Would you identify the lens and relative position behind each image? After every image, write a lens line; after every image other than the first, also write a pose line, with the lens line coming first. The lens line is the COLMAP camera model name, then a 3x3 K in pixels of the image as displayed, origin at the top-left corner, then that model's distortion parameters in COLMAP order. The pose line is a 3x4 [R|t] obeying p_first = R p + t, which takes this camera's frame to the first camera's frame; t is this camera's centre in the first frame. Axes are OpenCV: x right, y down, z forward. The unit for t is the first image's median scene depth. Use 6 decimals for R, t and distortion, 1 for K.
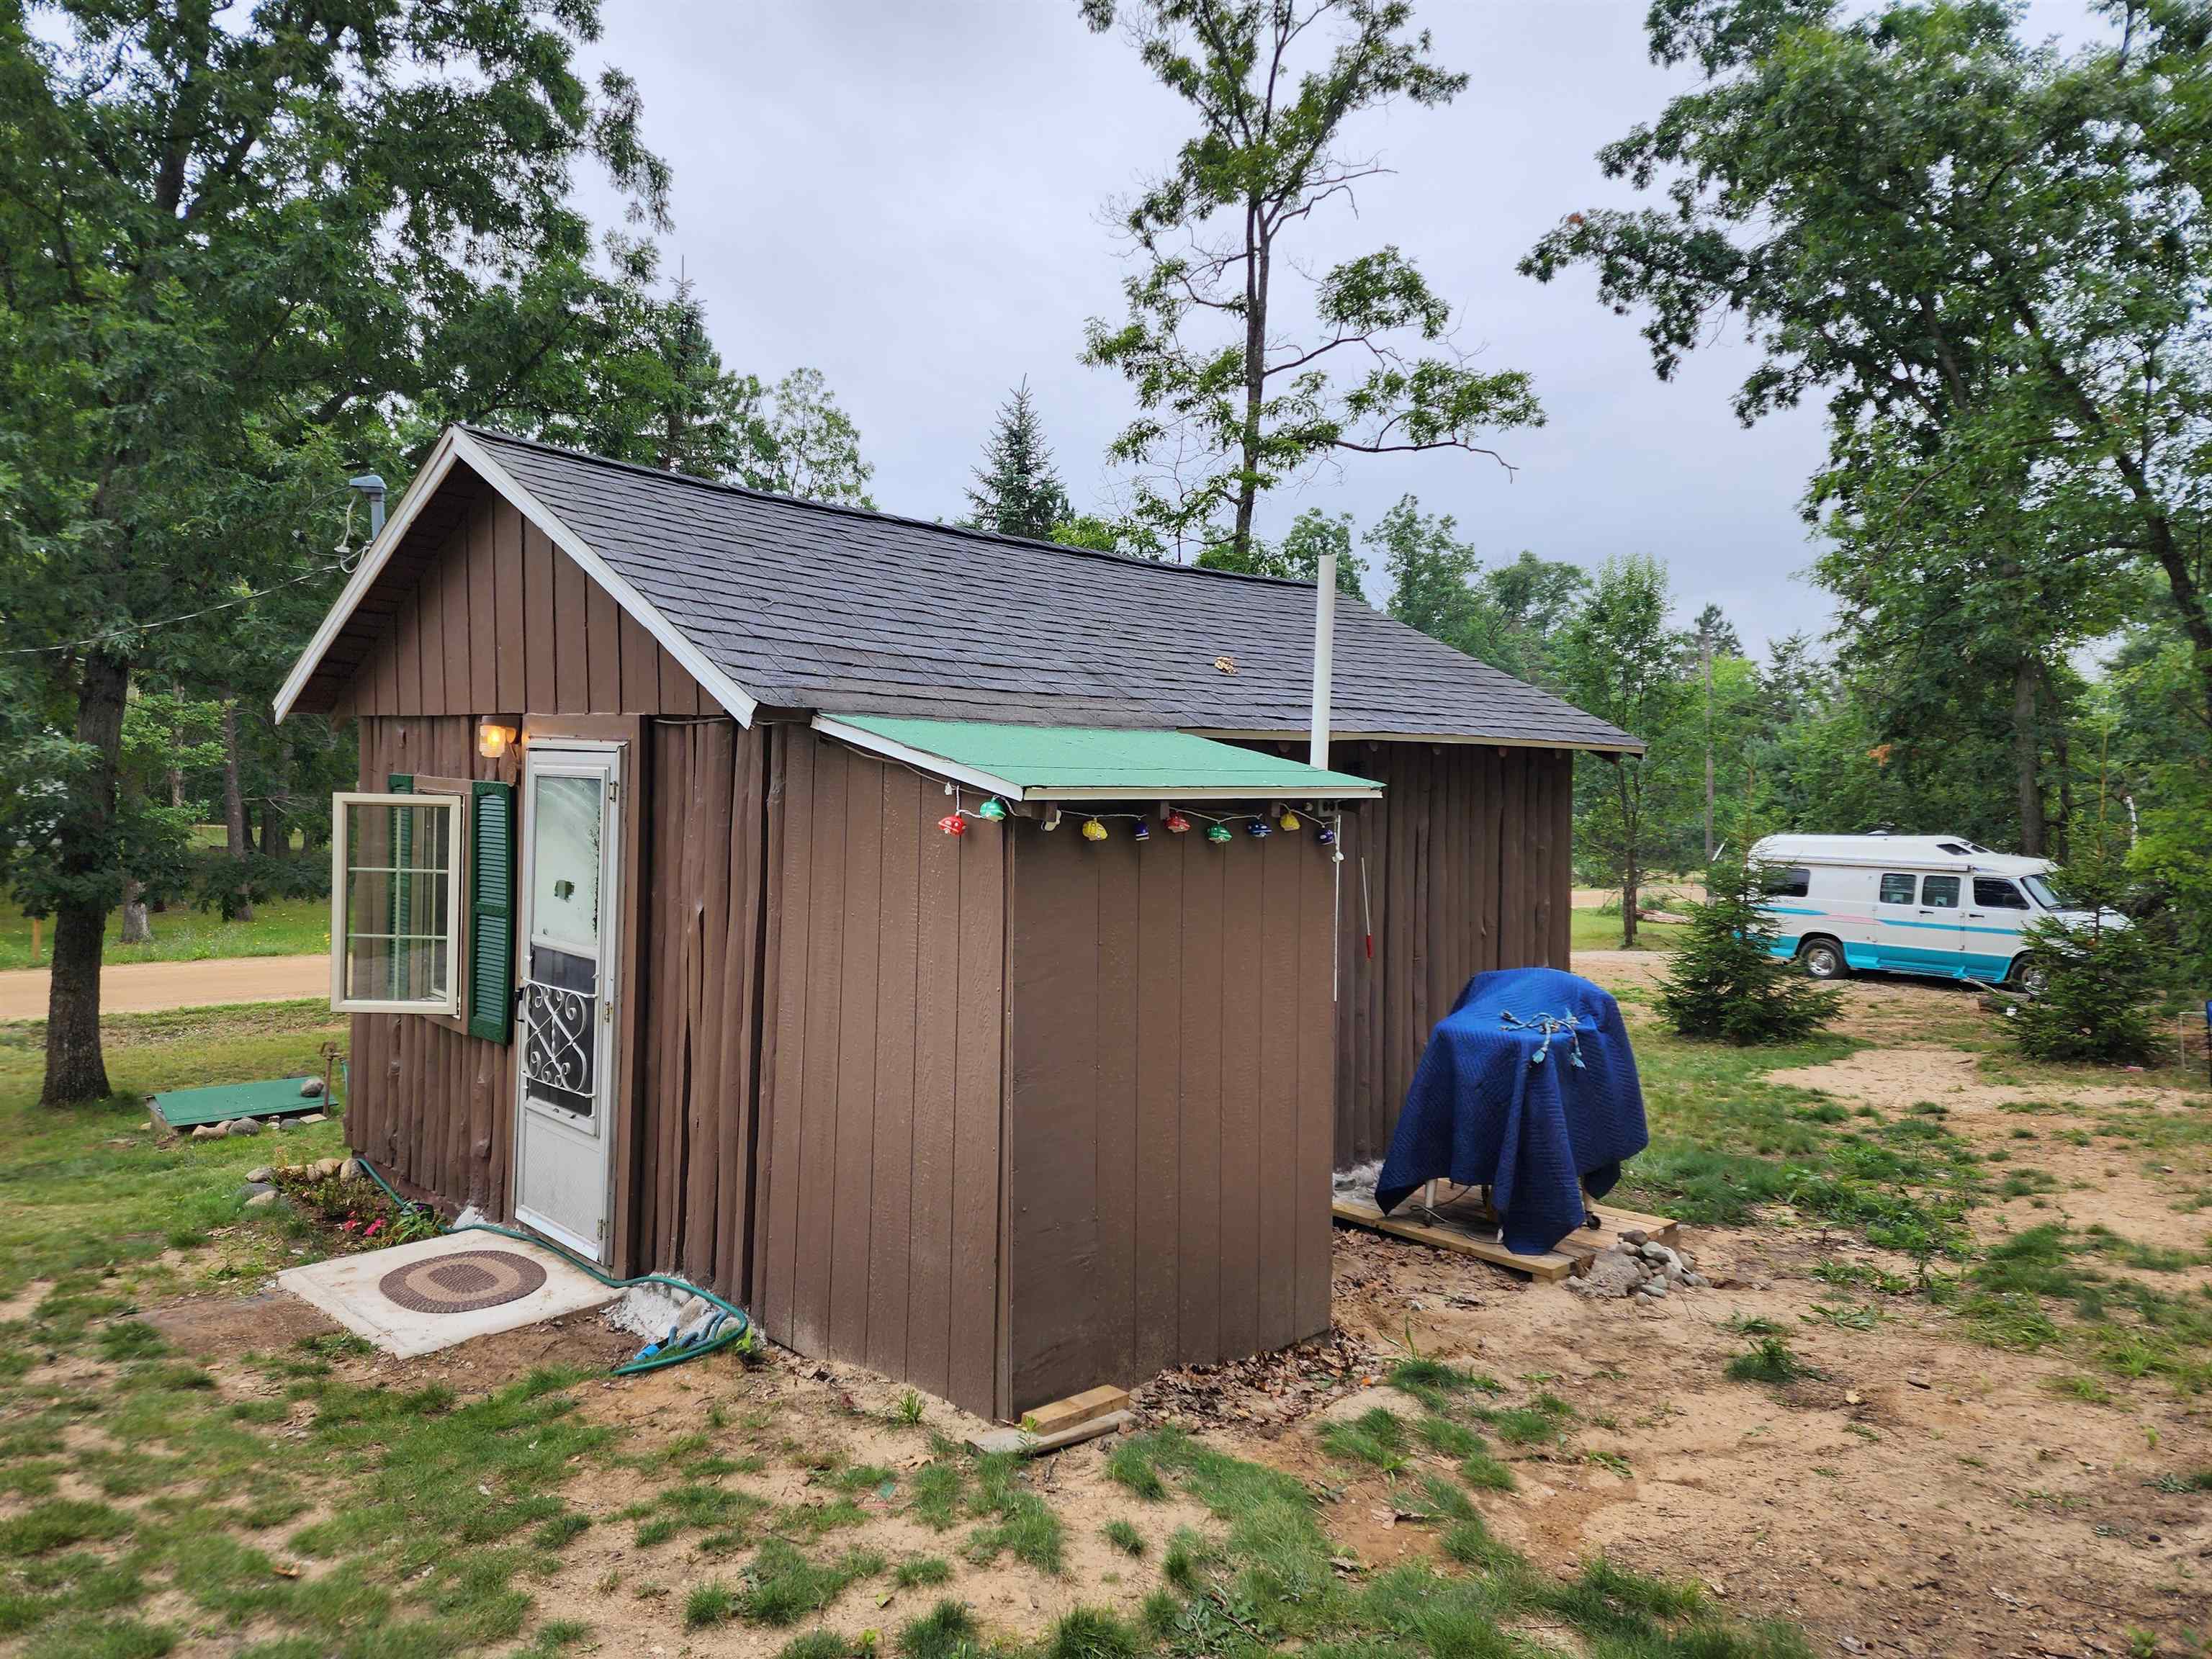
lens RADIAL K [[1502.8, 0, 1098.9], [0, 1502.8, 827.6], [0, 0, 1]] dist [0.062103, -0.053508]
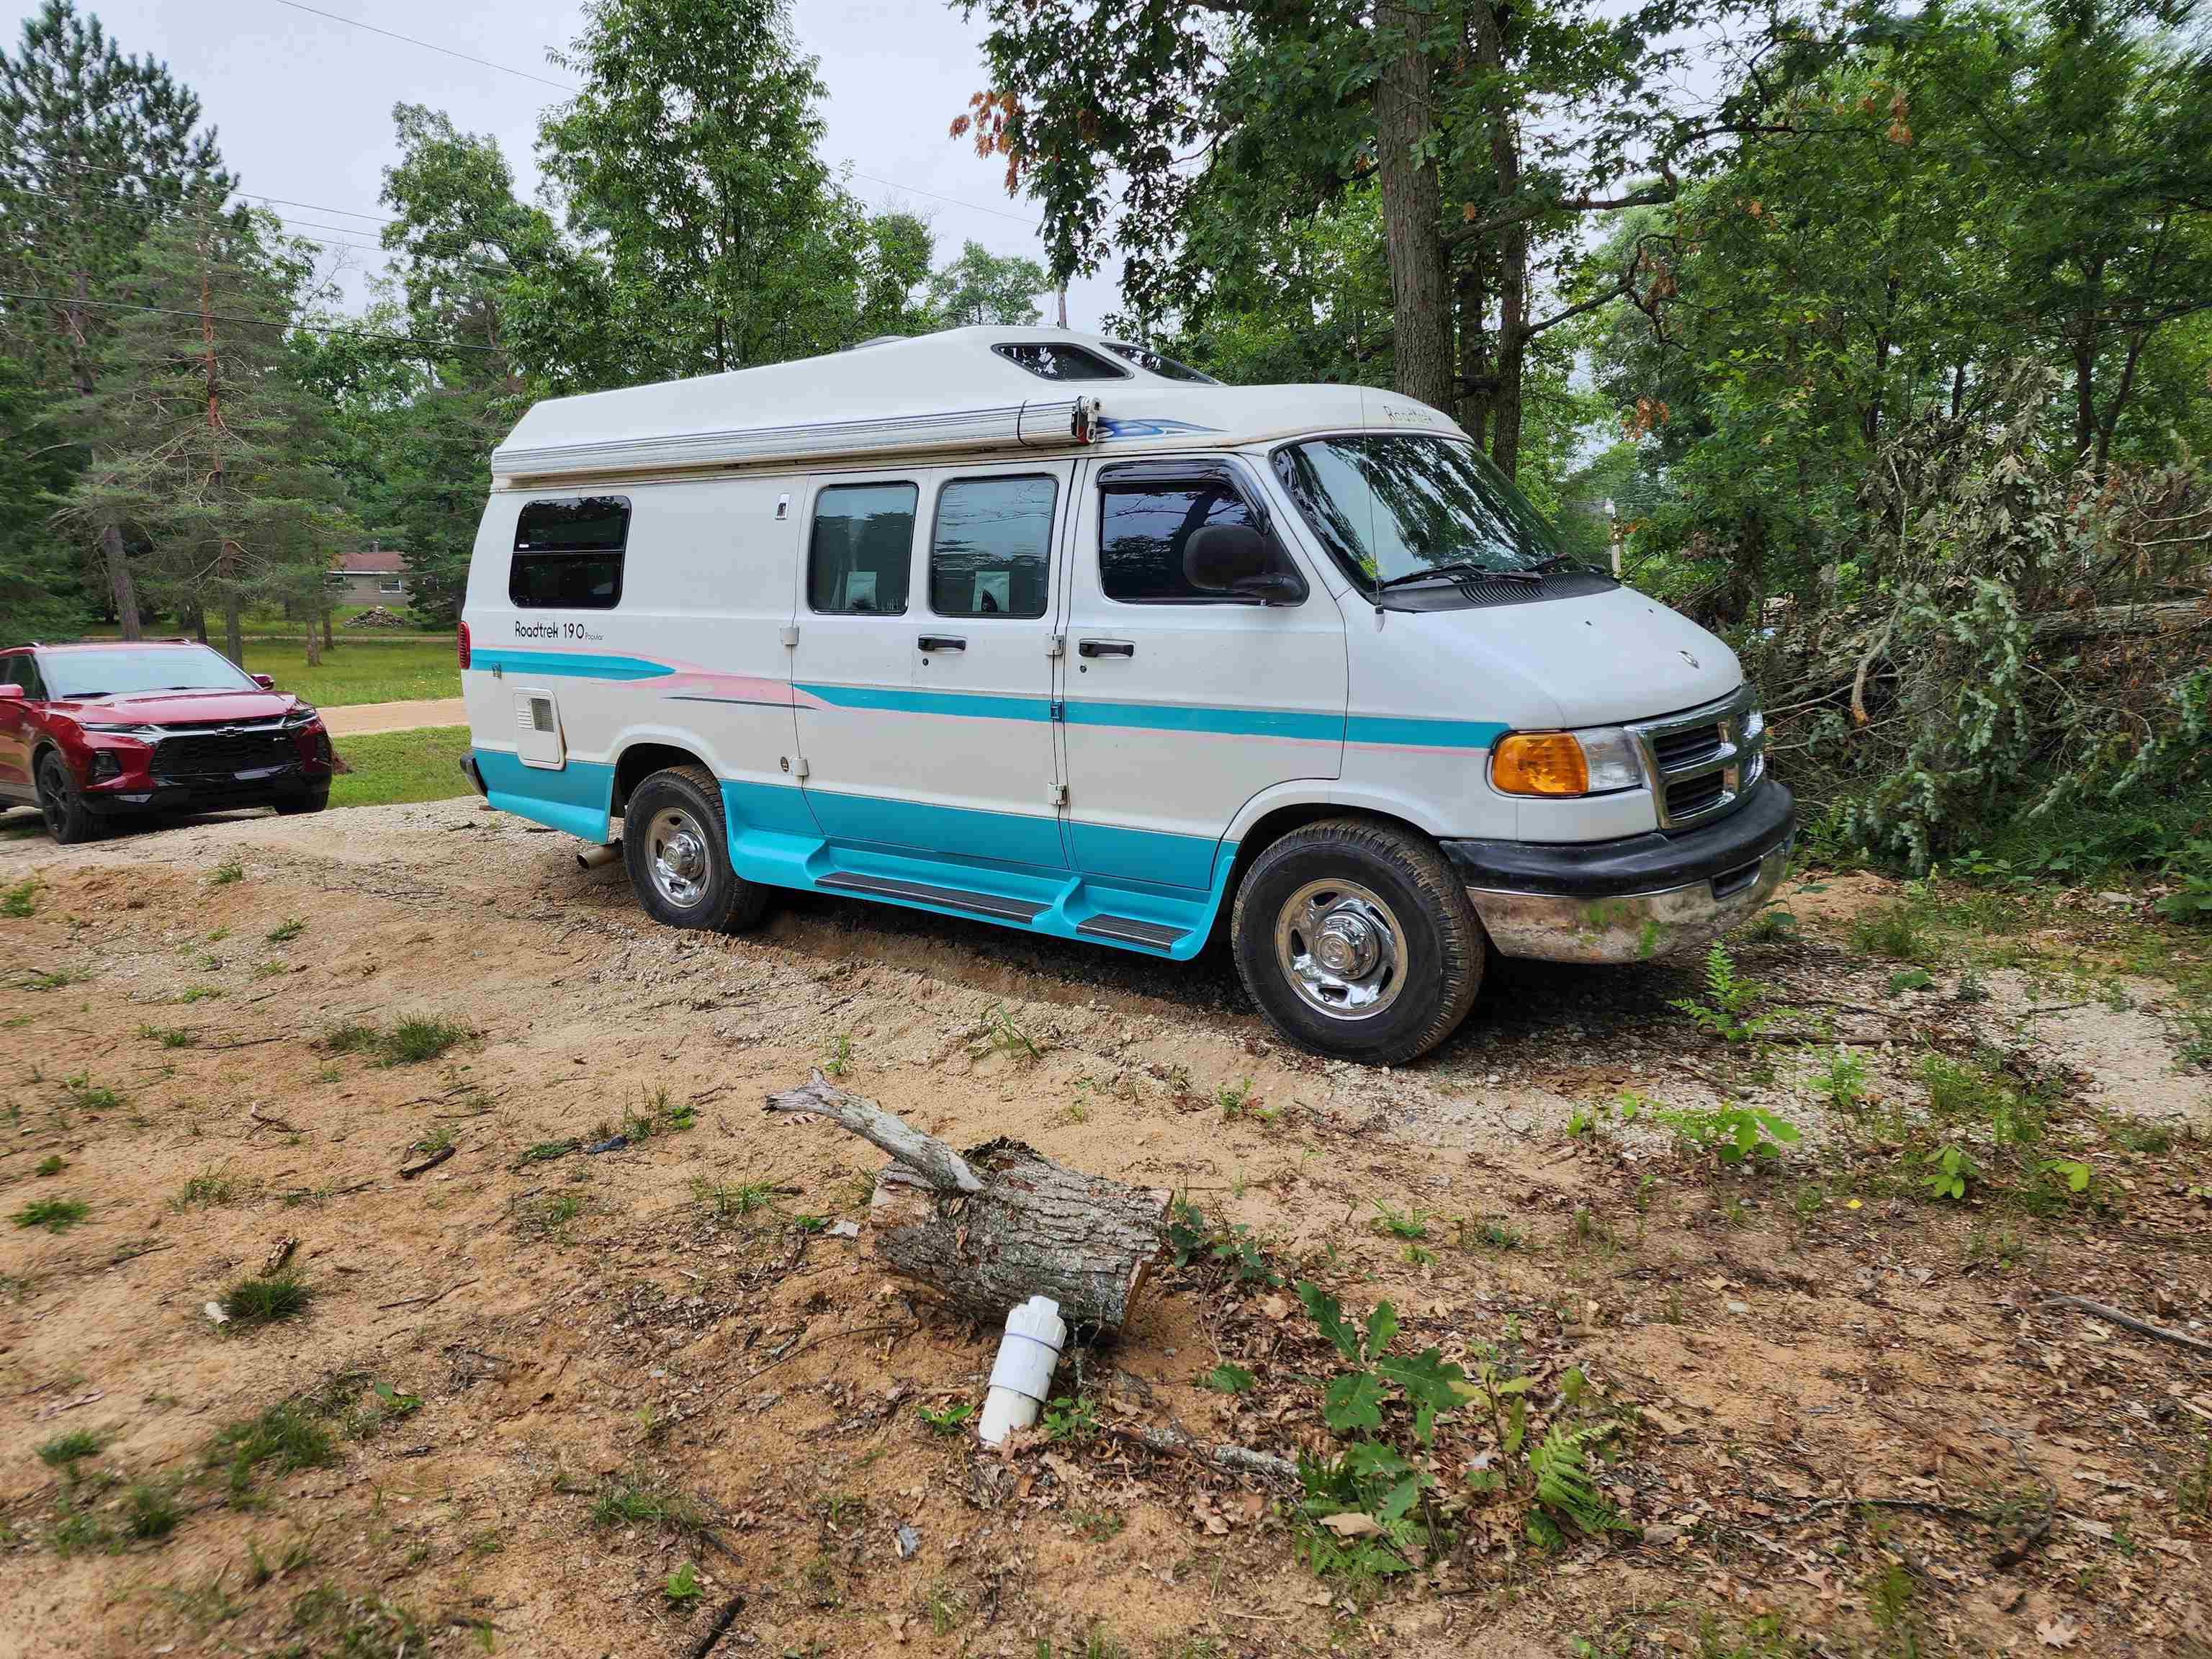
lens RADIAL K [[1485.0, 0, 1107.3], [0, 1485.0, 799.8], [0, 0, 1]] dist [0.127002, -0.140228]
pose [[0.959423, -0.065528, 0.274252, 0.507446], [0.029236, 0.990497, 0.134388, 0.049665], [-0.280452, -0.120917, 0.952222, 0.784740]]
